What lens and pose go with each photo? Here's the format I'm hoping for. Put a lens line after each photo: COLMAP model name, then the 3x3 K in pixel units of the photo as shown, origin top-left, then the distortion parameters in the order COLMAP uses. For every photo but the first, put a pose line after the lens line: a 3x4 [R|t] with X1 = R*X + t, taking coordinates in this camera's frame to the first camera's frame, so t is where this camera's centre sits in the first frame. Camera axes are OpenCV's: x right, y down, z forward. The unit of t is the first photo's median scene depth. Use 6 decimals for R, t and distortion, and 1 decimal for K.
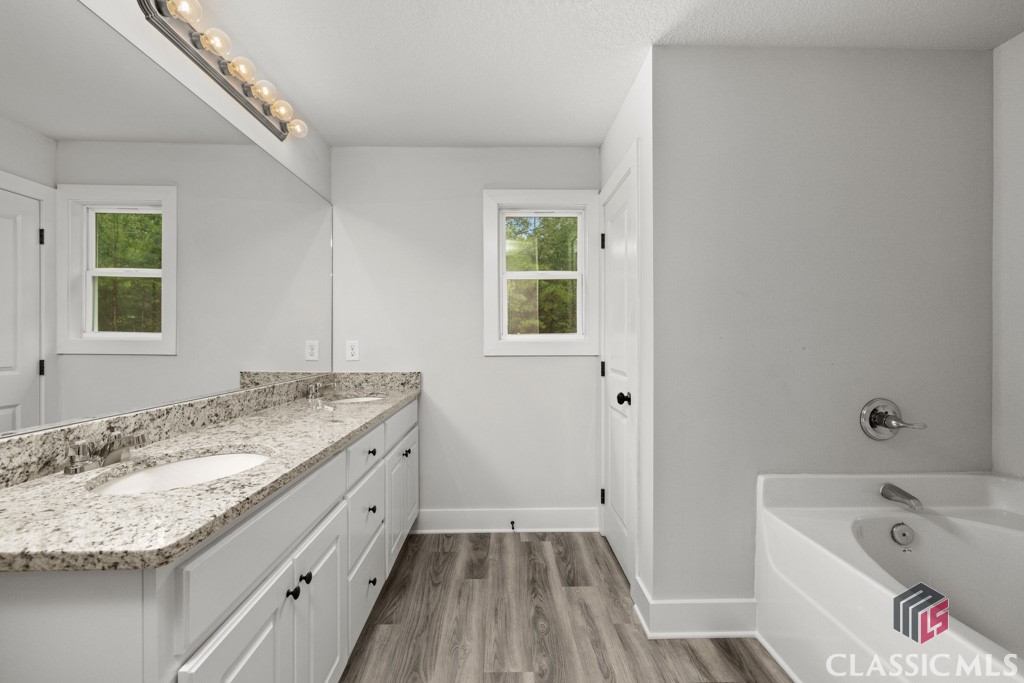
lens RADIAL K [[429.9, 0, 509.7], [0, 429.9, 334.2], [0, 0, 1]] dist [0.002034, -0.000110]
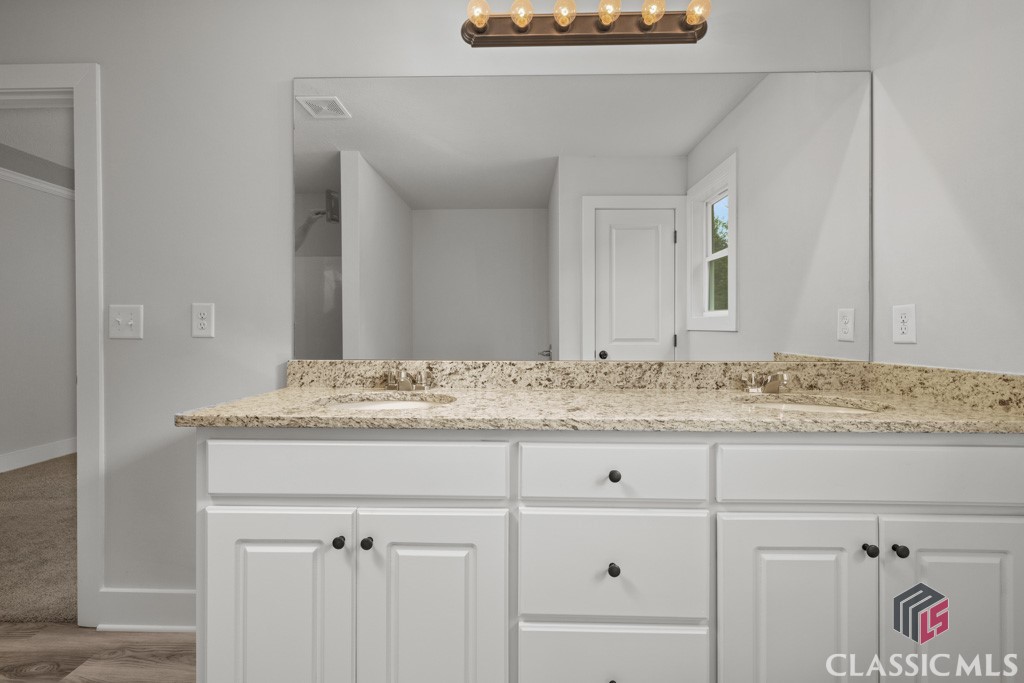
lens RADIAL K [[429.9, 0, 509.7], [0, 429.9, 334.2], [0, 0, 1]] dist [0.002034, -0.000110]
pose [[-0.045931, 0.005988, -0.998927, 0.185069], [0.010121, 0.999933, 0.005529, 0.043685], [0.998893, -0.009856, -0.045989, 0.552683]]
